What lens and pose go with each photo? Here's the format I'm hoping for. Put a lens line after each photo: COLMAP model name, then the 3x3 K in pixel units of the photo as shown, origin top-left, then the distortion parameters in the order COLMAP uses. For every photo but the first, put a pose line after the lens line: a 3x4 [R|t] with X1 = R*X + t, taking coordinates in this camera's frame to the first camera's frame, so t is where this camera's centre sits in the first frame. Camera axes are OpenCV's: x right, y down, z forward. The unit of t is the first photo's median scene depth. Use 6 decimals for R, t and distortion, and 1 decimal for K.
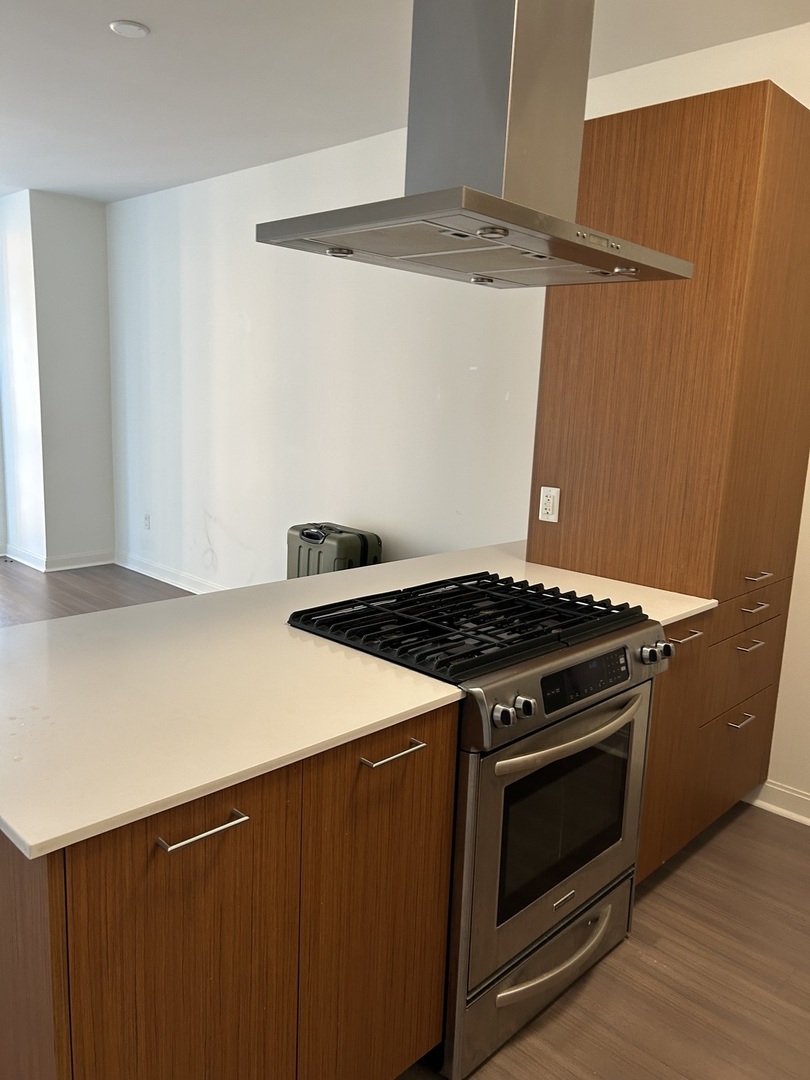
lens RADIAL K [[806.4, 0, 405.0], [0, 806.4, 540.0], [0, 0, 1]] dist [0.004767, -0.007106]
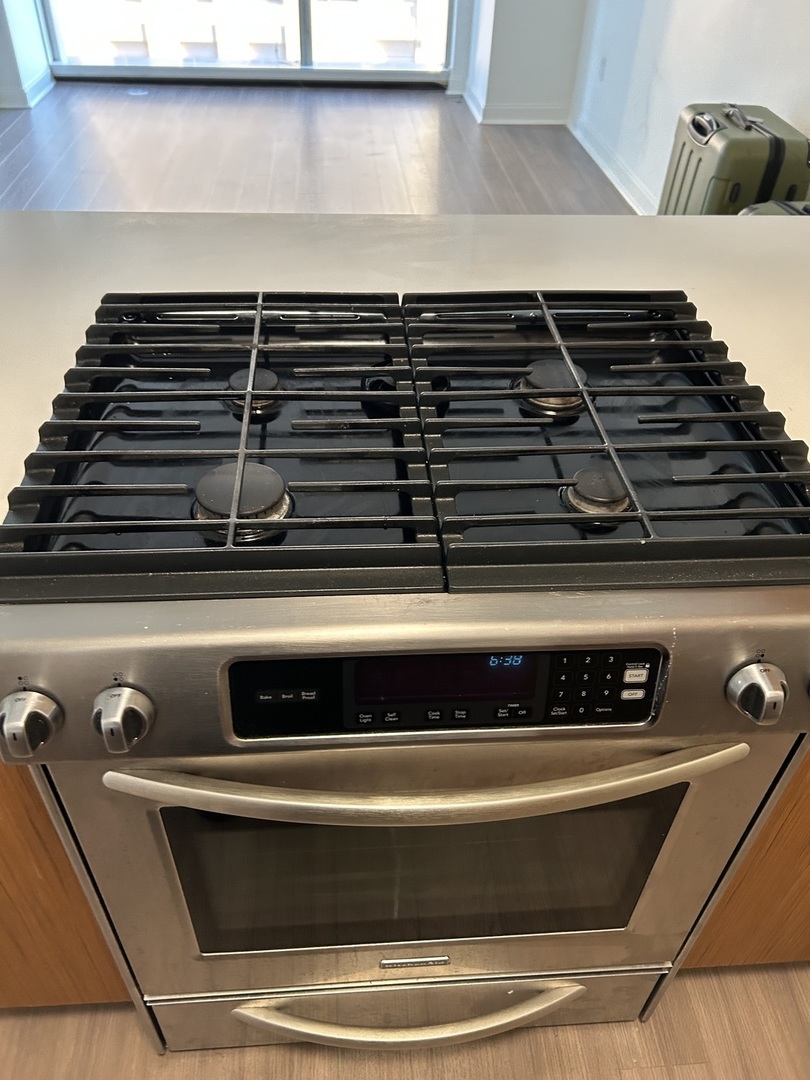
lens RADIAL K [[826.4, 0, 405.0], [0, 826.4, 540.0], [0, 0, 1]] dist [0.064823, -0.064518]
pose [[0.746386, 0.414870, -0.520376, 0.347896], [-0.119076, 0.852549, 0.508903, -0.069886], [0.654774, -0.317874, 0.685731, 0.690884]]
